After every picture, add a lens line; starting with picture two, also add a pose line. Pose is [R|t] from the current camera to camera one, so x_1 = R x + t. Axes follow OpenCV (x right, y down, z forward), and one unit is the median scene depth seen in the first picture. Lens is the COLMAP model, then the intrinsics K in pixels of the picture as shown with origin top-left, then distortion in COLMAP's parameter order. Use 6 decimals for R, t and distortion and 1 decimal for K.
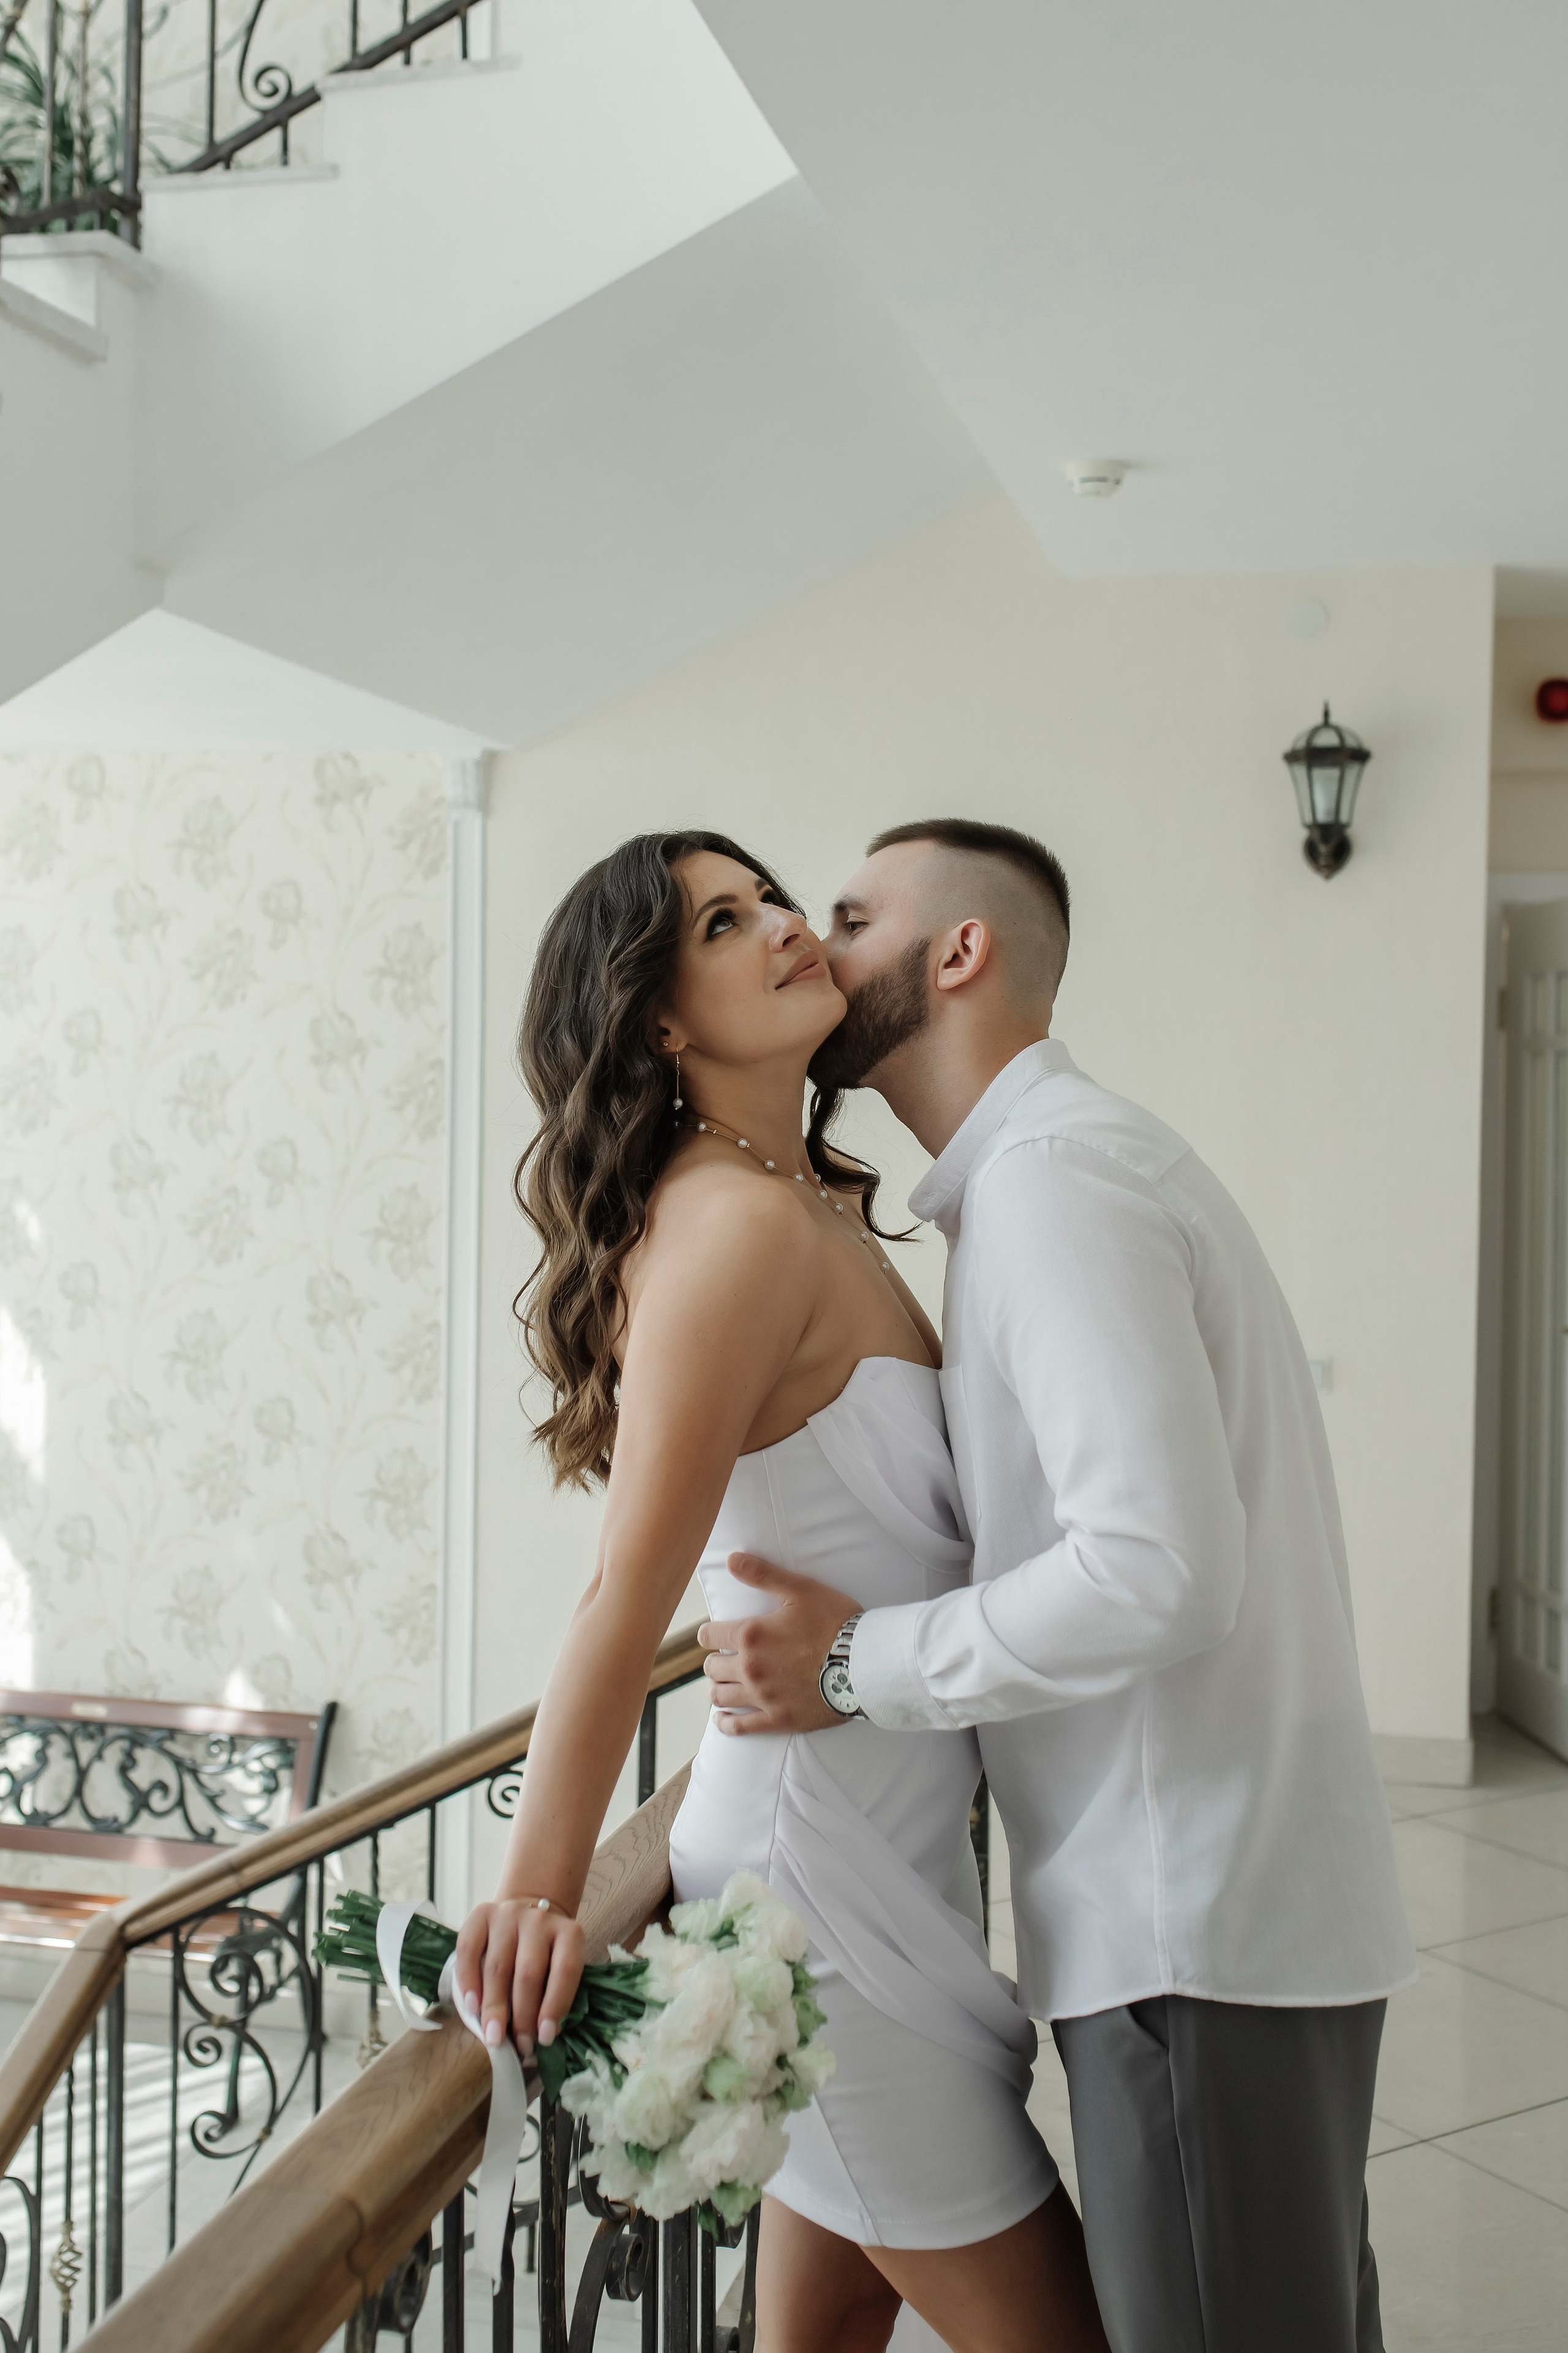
lens RADIAL K [[2474.5, 0, 818.4], [0, 2474.5, 1107.7], [0, 0, 1]] dist [-0.043788, 0.011343]
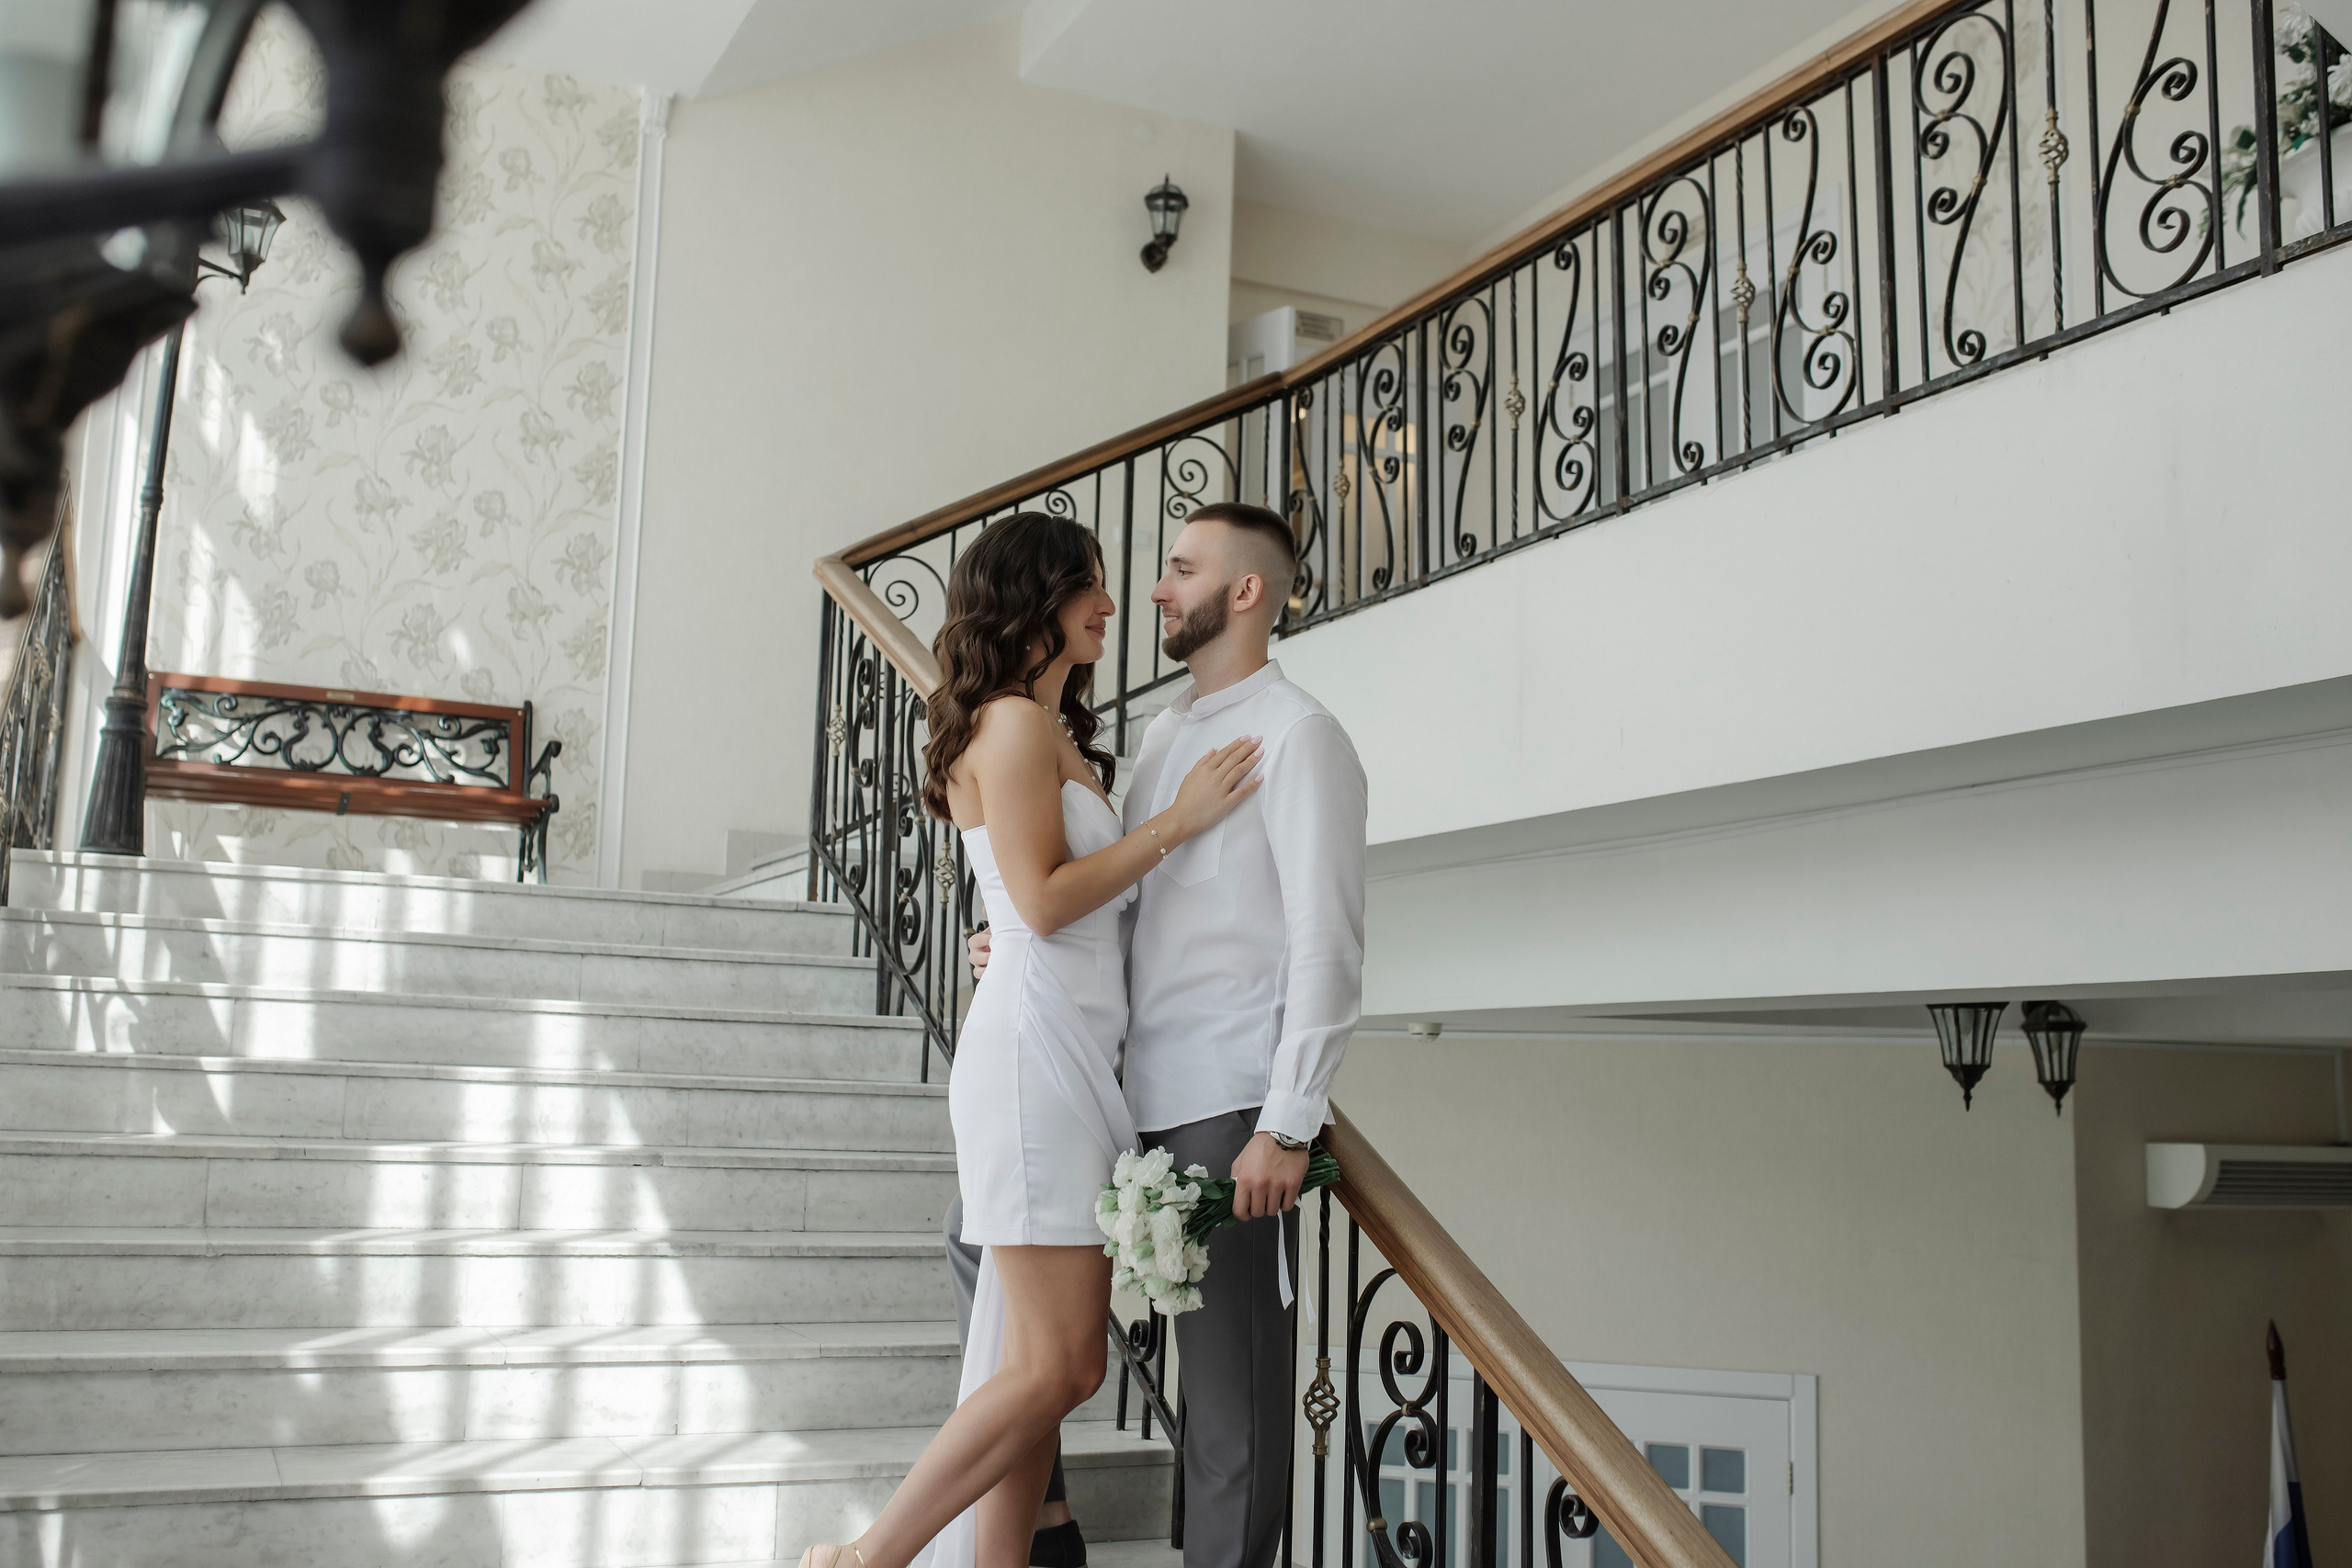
lens RADIAL K [[2198.1, 0, 1176.0], [0, 2198.1, 784.0], [0, 0, 1]] dist [-0.056762, 0.027329]
pose [[0.789755, 0.087514, 0.607147, -0.664768], [-0.010040, 0.991482, -0.129853, 0.449038], [-0.613340, 0.096456, 0.783907, -0.215694]]
